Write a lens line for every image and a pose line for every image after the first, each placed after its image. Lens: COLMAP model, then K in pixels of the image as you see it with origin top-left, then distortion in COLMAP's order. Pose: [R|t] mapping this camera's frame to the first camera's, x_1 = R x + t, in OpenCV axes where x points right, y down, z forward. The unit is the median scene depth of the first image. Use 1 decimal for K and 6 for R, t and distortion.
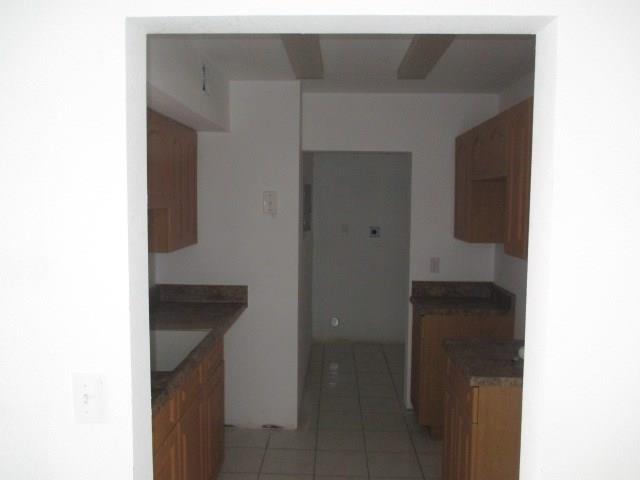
lens RADIAL K [[537.1, 0, 320.0], [0, 537.1, 240.0], [0, 0, 1]] dist [-0.003570, 0.000253]
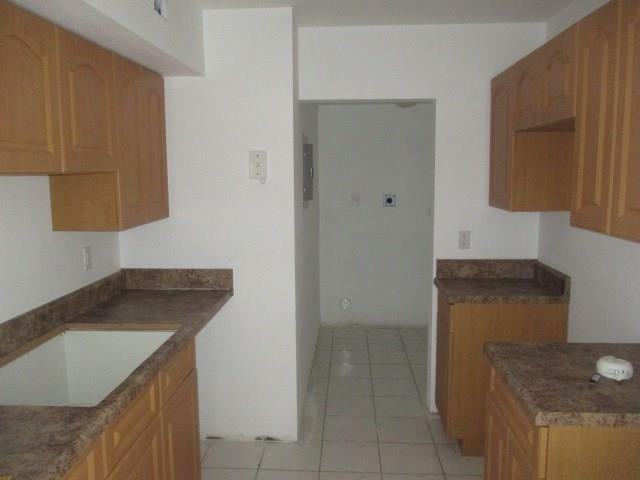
lens RADIAL K [[537.1, 0, 320.0], [0, 537.1, 240.0], [0, 0, 1]] dist [-0.003570, 0.000253]
pose [[0.999506, -0.014392, -0.027936, 0.019343], [0.015888, 0.998410, 0.054080, -0.000037], [0.027113, -0.054497, 0.998146, 0.199793]]
